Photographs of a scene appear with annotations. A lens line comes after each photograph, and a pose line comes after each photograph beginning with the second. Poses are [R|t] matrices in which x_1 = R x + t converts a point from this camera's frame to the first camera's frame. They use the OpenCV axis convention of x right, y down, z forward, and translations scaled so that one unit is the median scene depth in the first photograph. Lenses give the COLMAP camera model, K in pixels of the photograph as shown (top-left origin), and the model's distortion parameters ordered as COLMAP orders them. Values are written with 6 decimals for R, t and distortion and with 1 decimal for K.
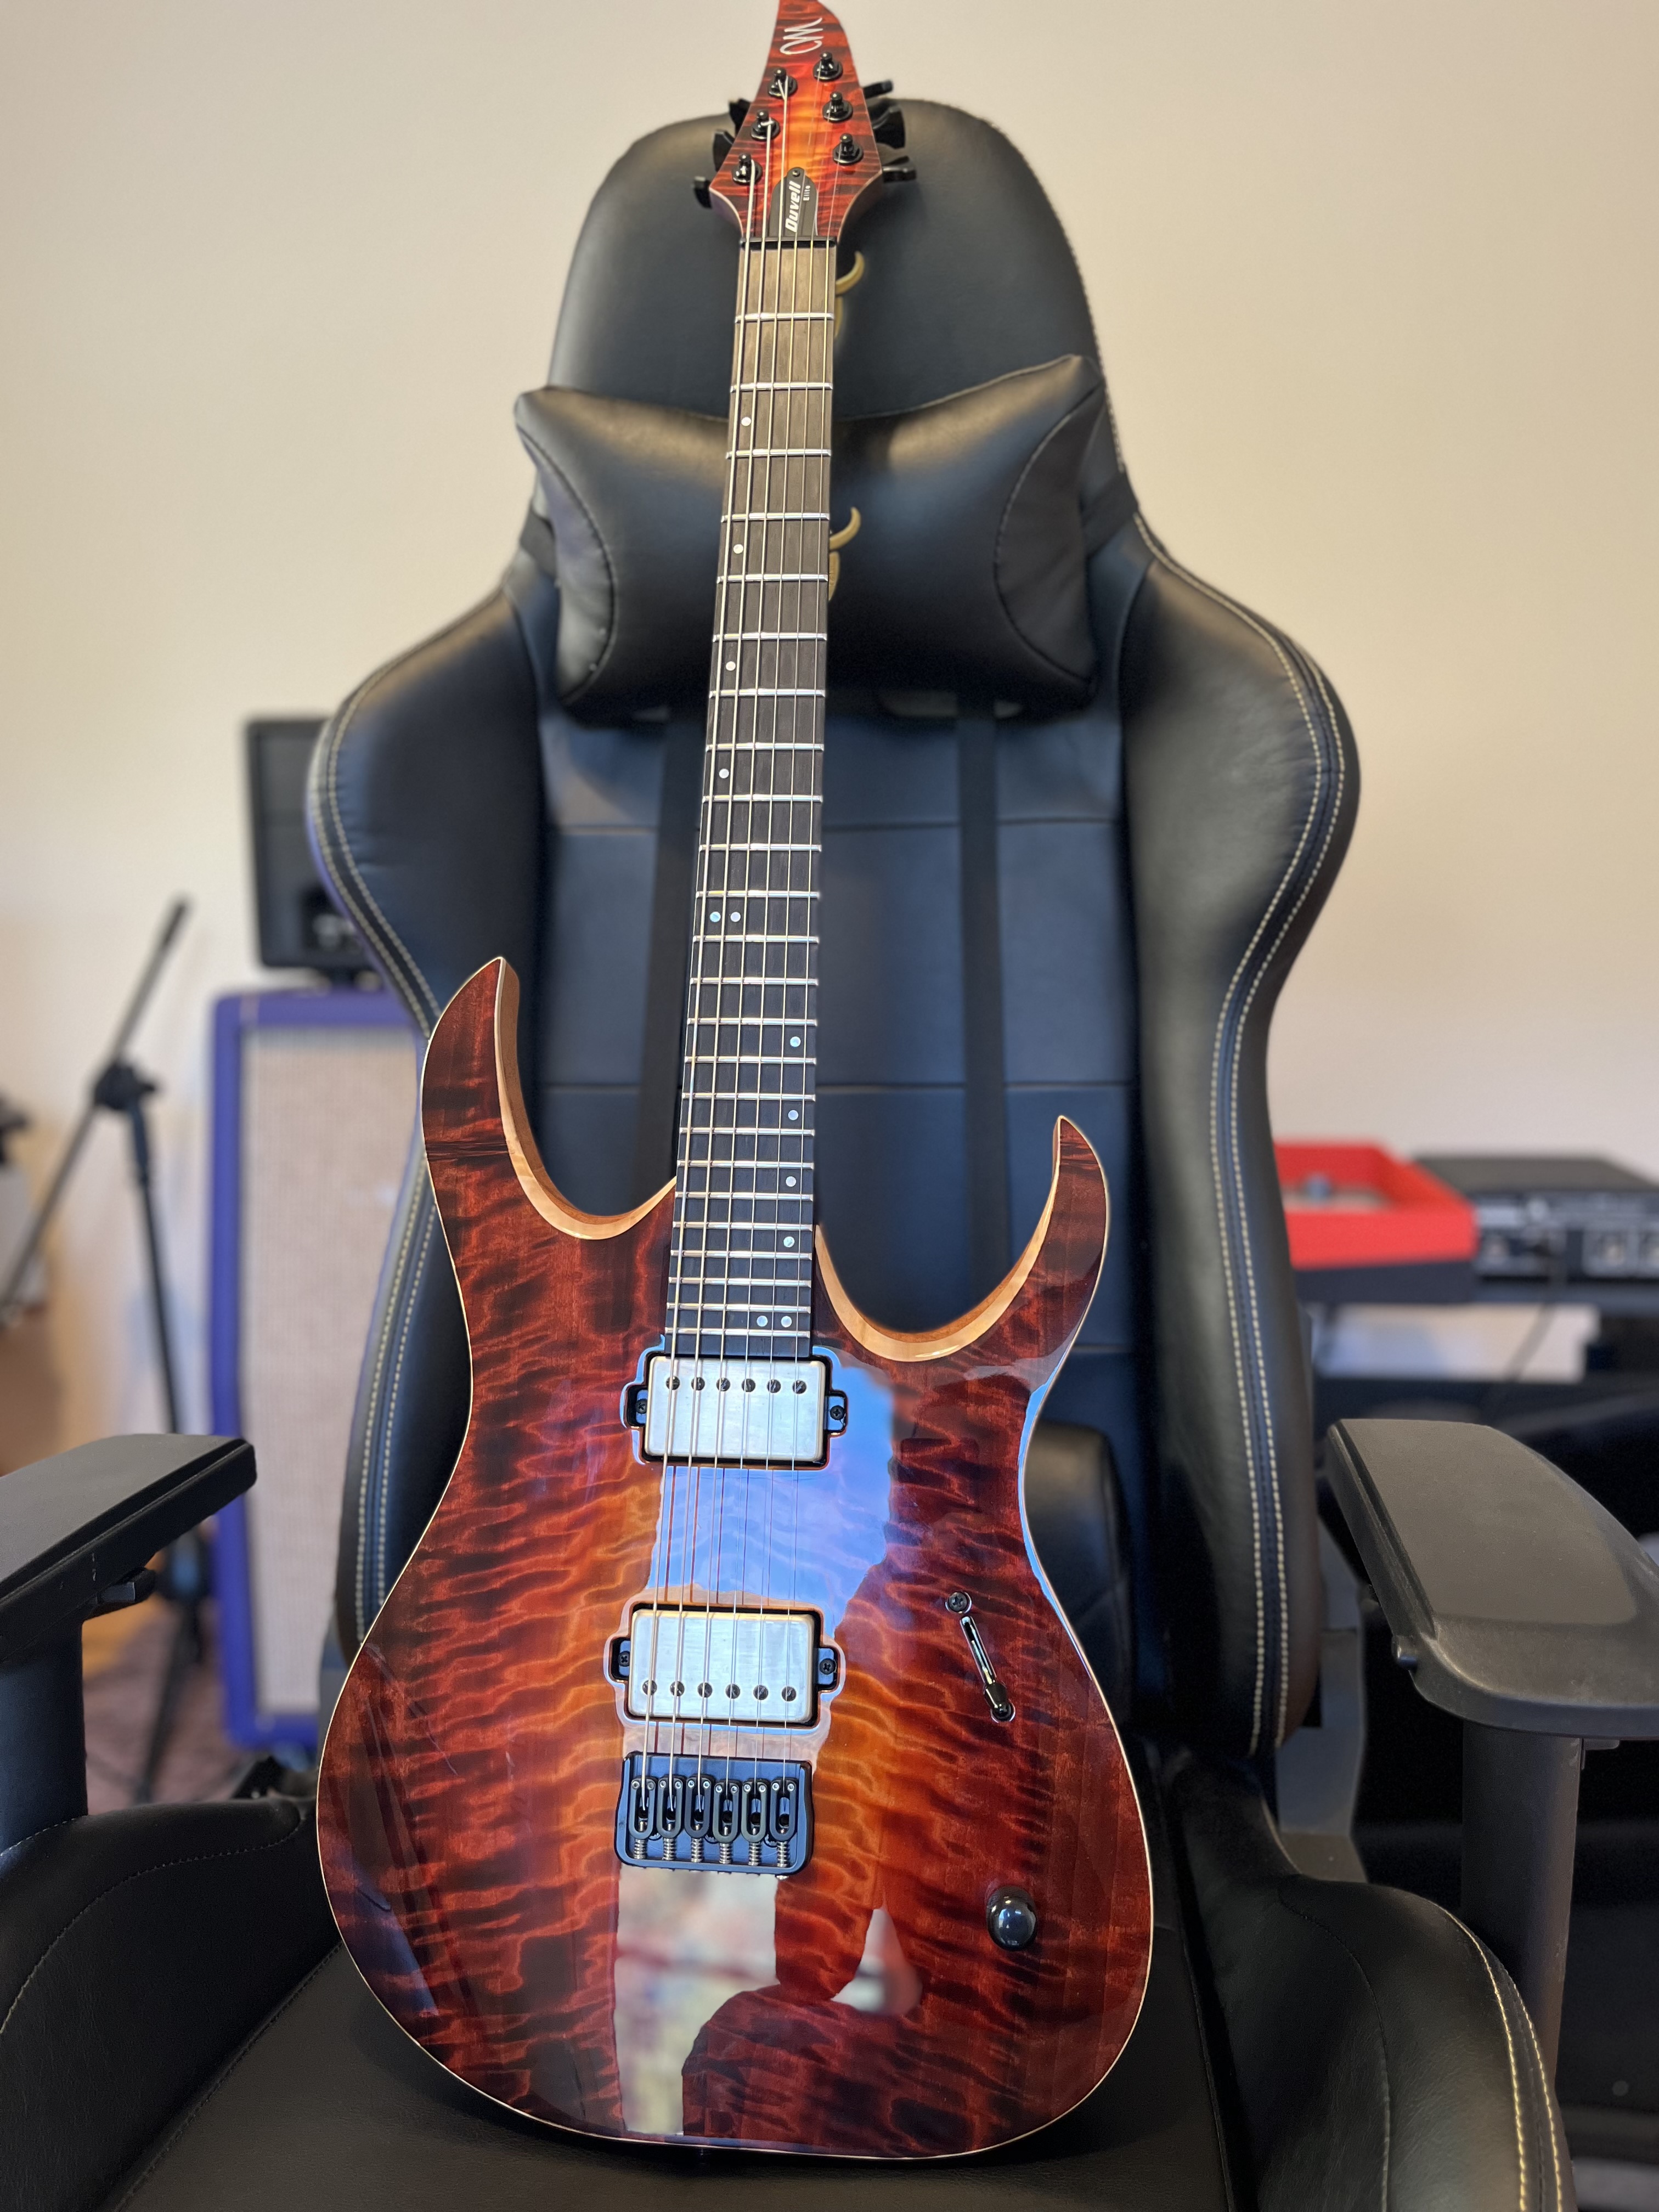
lens RADIAL K [[1713.4, 0, 829.5], [0, 1713.4, 1106.0], [0, 0, 1]] dist [0.047520, -0.081978]
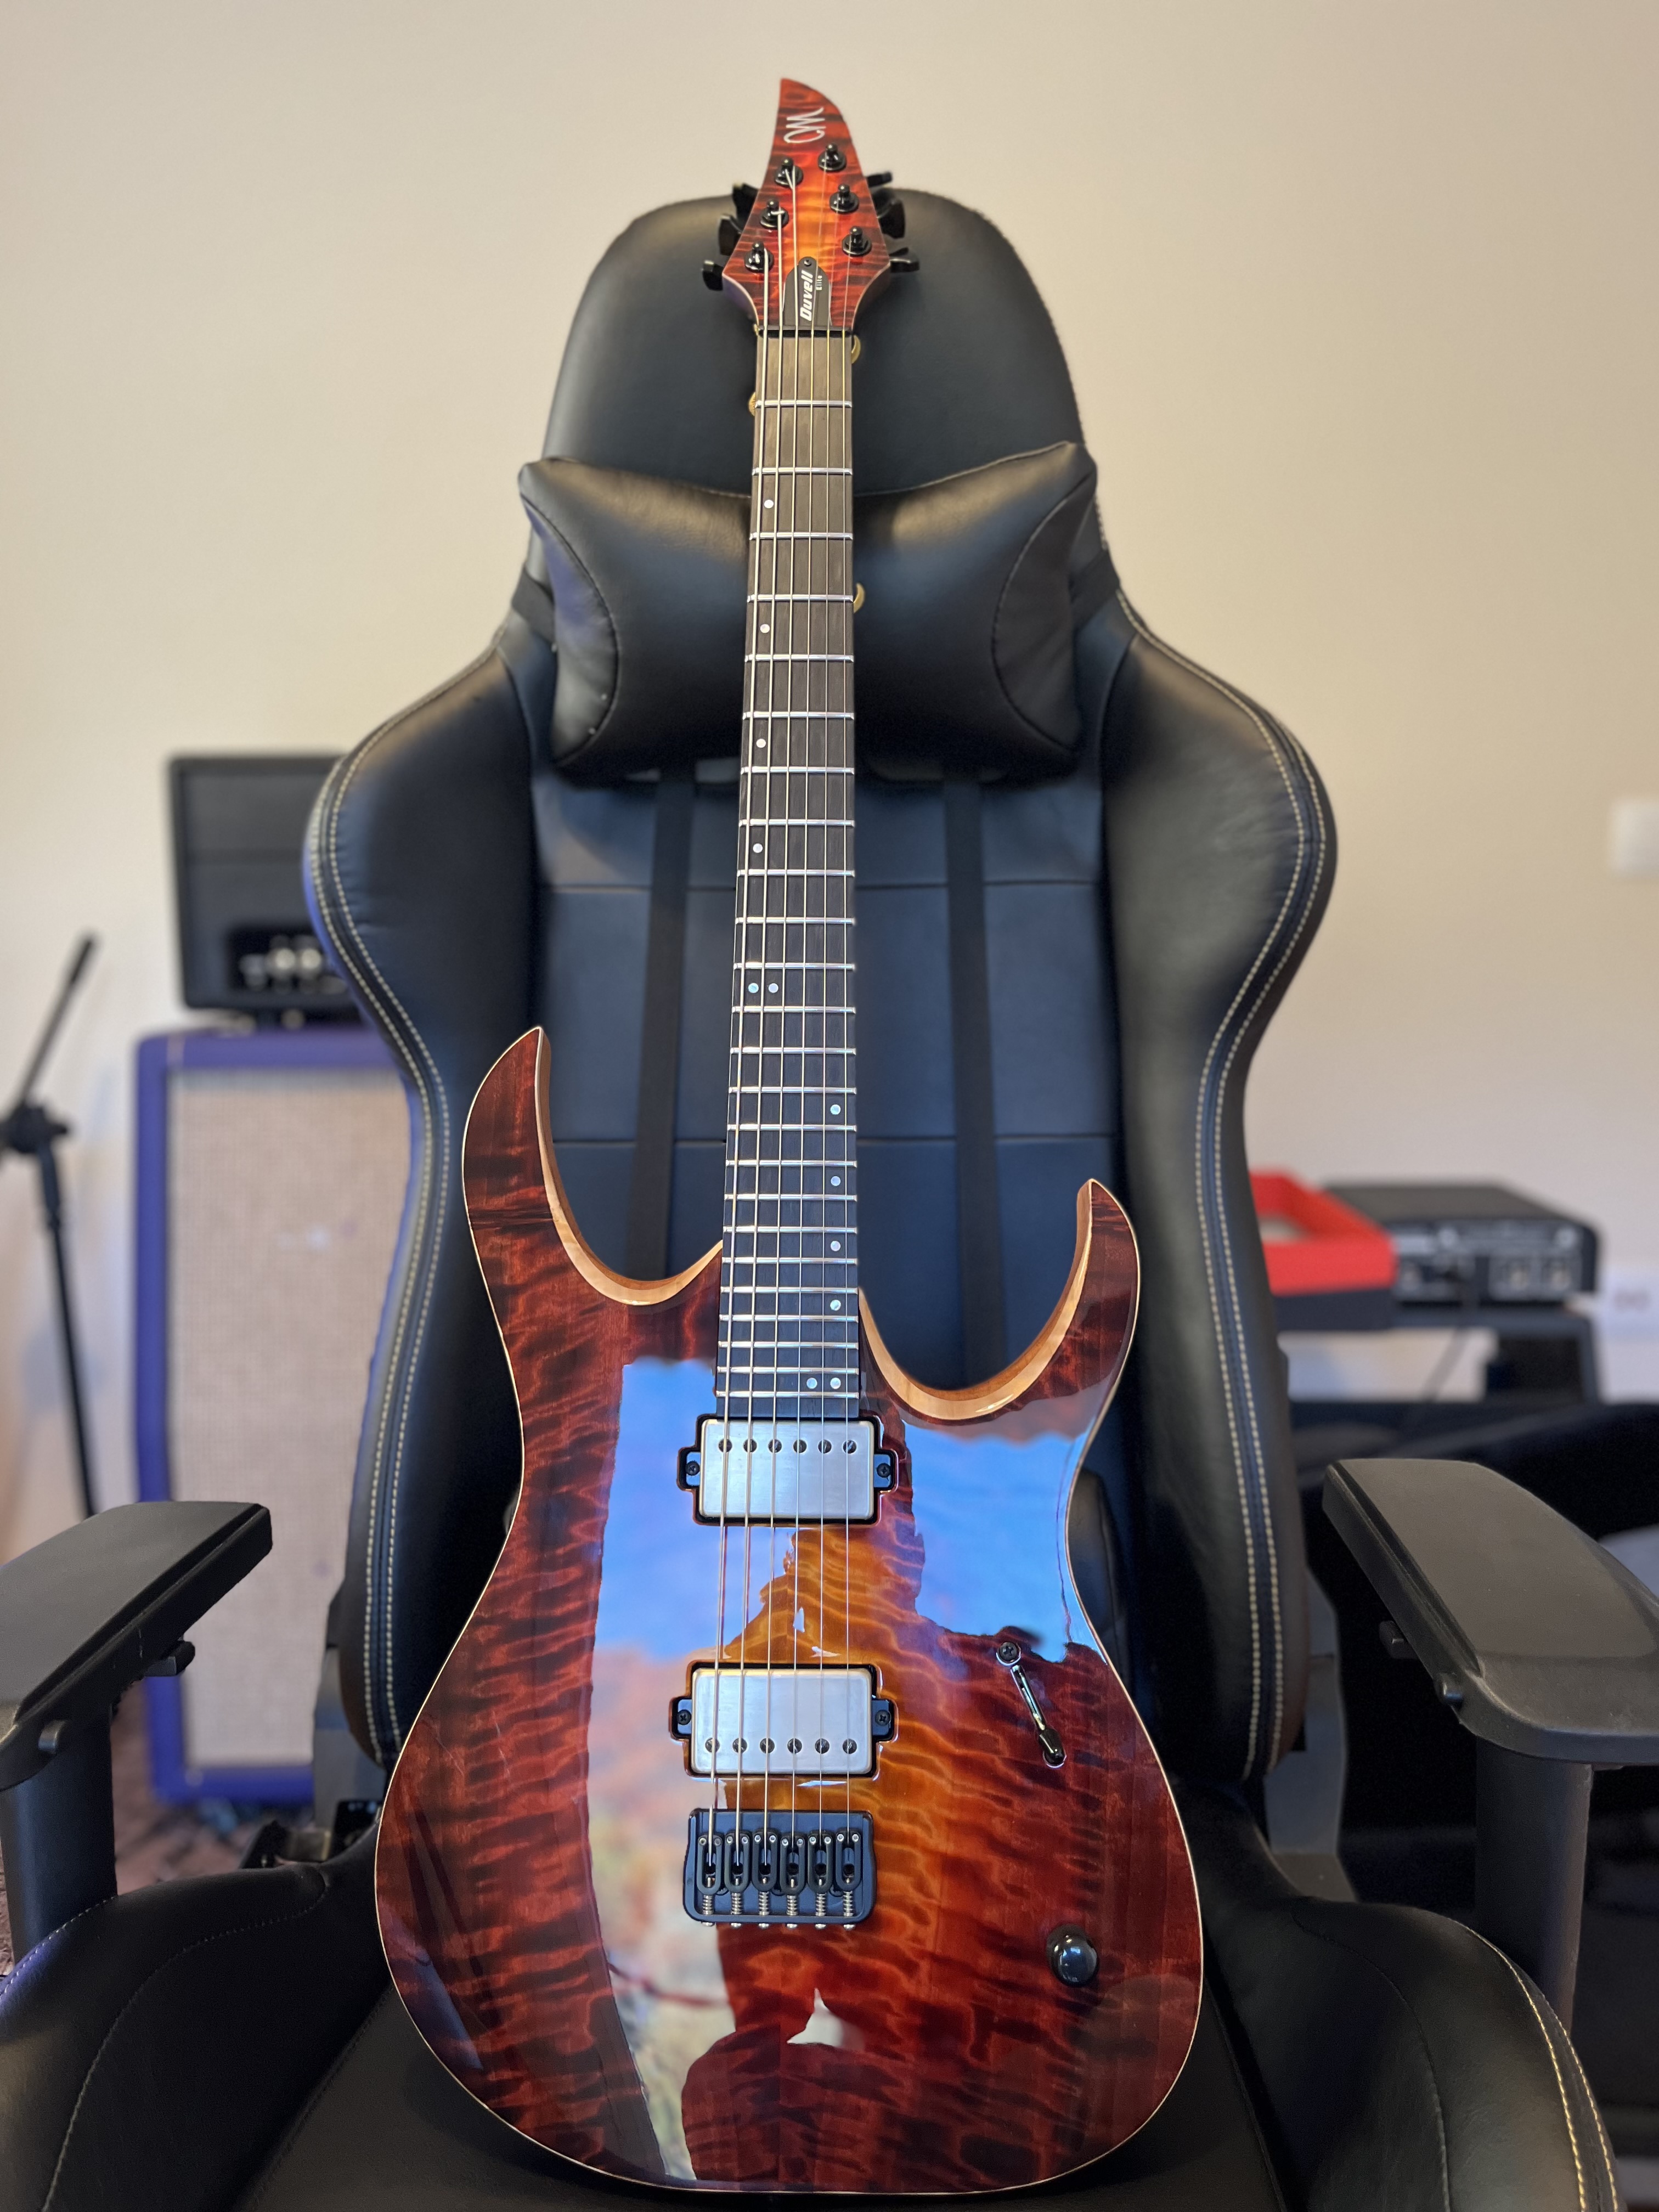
lens RADIAL K [[1713.4, 0, 829.5], [0, 1713.4, 1106.0], [0, 0, 1]] dist [0.047520, -0.081978]
pose [[0.996520, -0.007999, 0.082975, -0.106737], [0.008727, 0.999927, -0.008415, -0.030356], [-0.082901, 0.009110, 0.996516, -0.027451]]
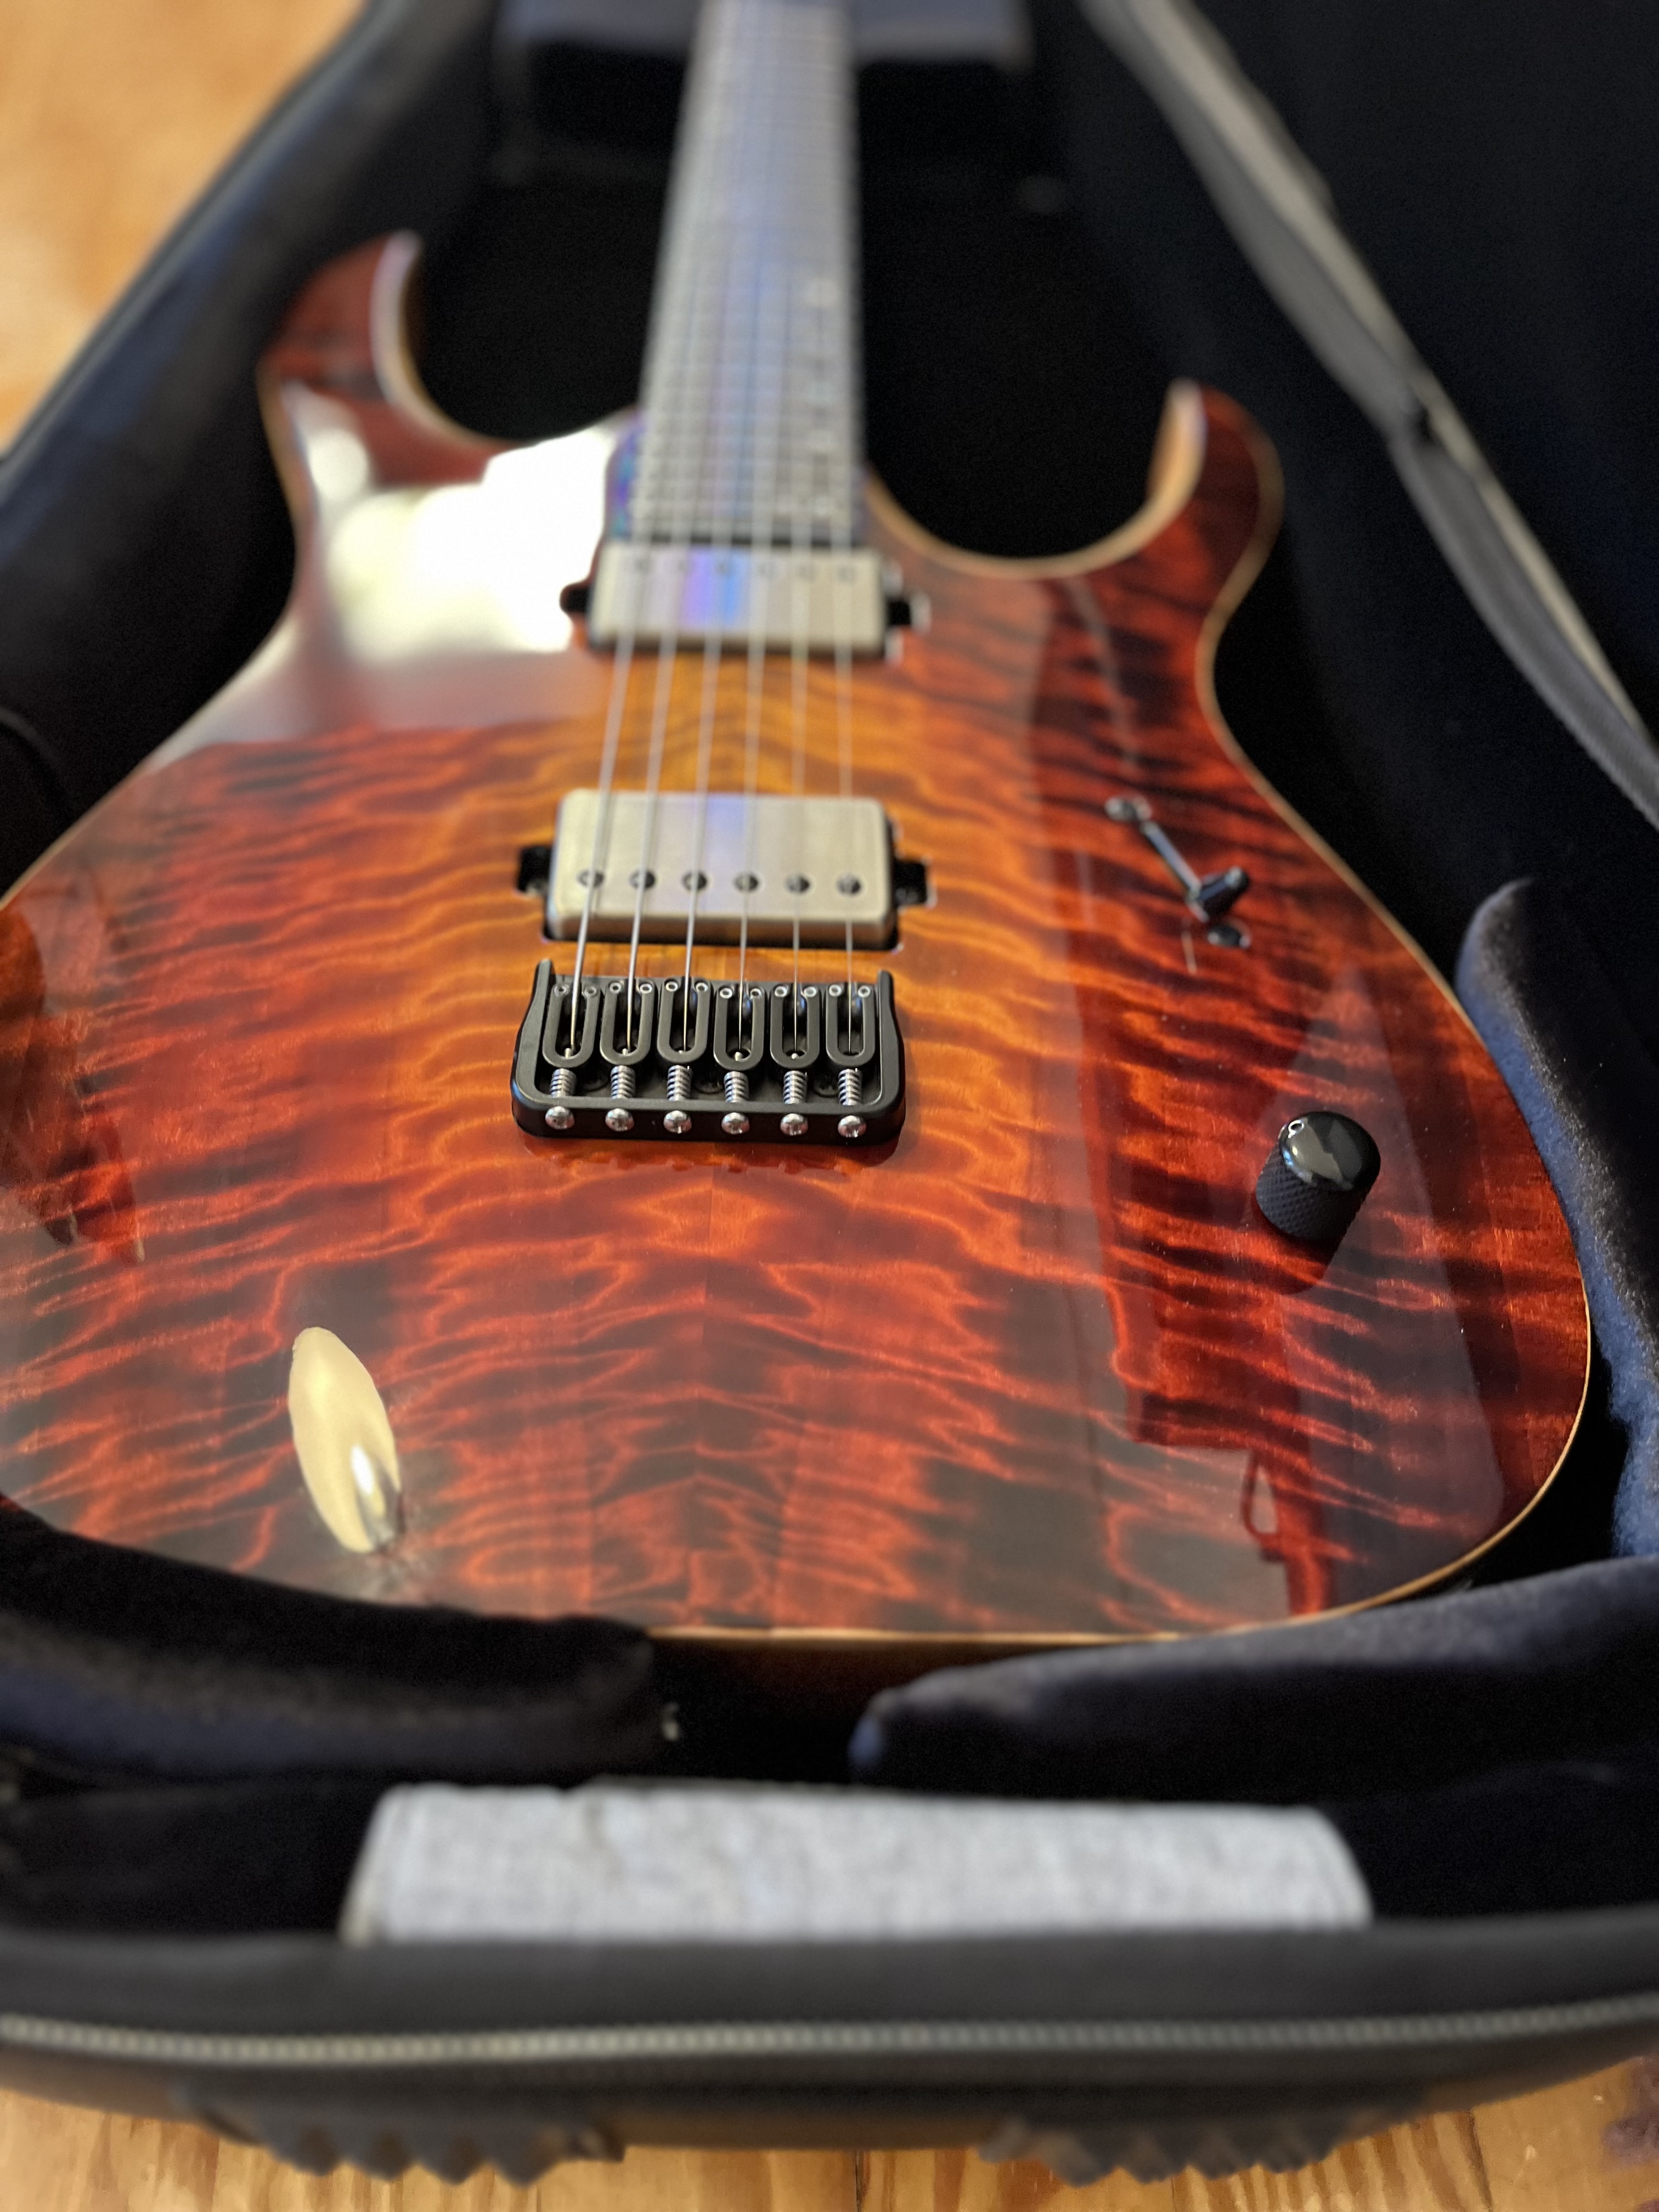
lens RADIAL K [[1713.4, 0, 829.5], [0, 1713.4, 1106.0], [0, 0, 1]] dist [0.047520, -0.081978]
pose [[0.987722, 0.070733, 0.139290, -0.091985], [-0.001642, 0.896275, -0.443496, 0.586194], [-0.156212, 0.437822, 0.885387, 0.493953]]
